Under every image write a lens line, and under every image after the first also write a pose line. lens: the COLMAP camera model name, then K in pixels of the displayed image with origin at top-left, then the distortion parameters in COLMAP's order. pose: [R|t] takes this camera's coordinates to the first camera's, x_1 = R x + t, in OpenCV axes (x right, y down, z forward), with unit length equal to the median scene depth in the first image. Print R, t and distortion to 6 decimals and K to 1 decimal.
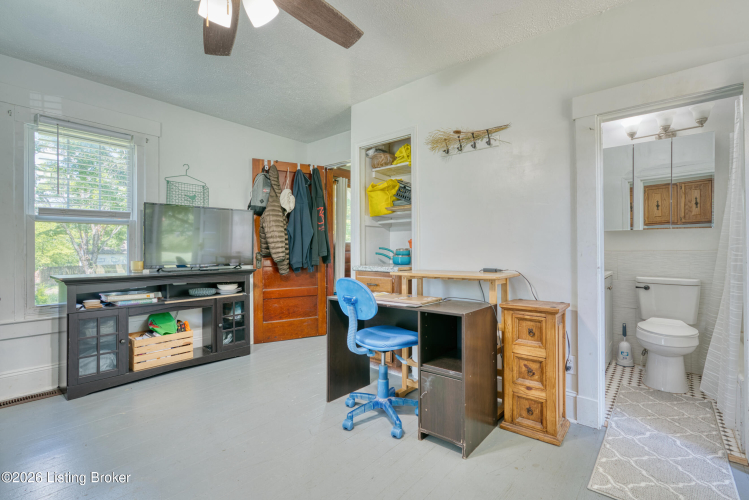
lens RADIAL K [[345.6, 0, 374.5], [0, 345.6, 250.0], [0, 0, 1]] dist [-0.002400, 0.000524]
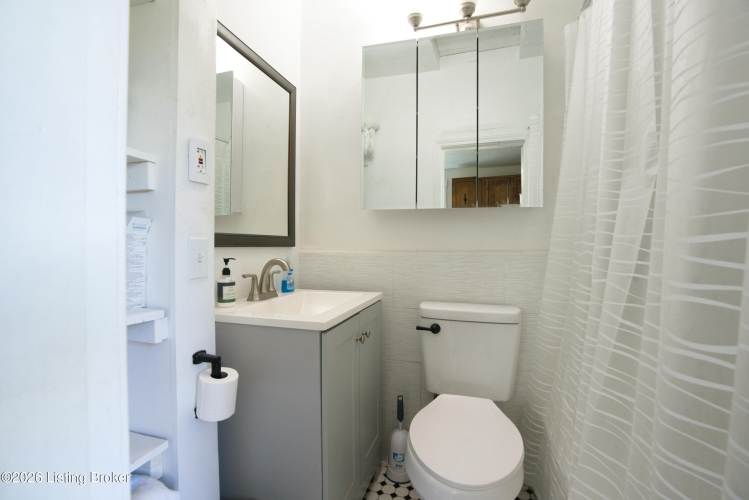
lens RADIAL K [[343.3, 0, 374.5], [0, 343.3, 250.0], [0, 0, 1]] dist [-0.060653, 0.021276]
pose [[0.913318, 0.003443, 0.407233, 0.605463], [-0.007378, 0.999940, 0.008093, -0.003321], [-0.407180, -0.010396, 0.913289, 0.703642]]
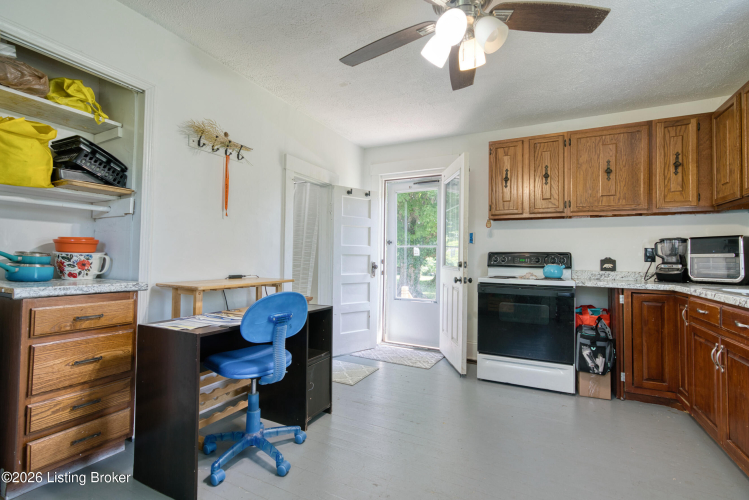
lens RADIAL K [[345.6, 0, 374.5], [0, 345.6, 250.0], [0, 0, 1]] dist [-0.002400, 0.000524]
pose [[-0.221932, 0.023954, 0.974768, -0.780183], [-0.014543, 0.999506, -0.027874, 0.000055], [-0.974954, -0.020362, -0.221474, 0.808069]]
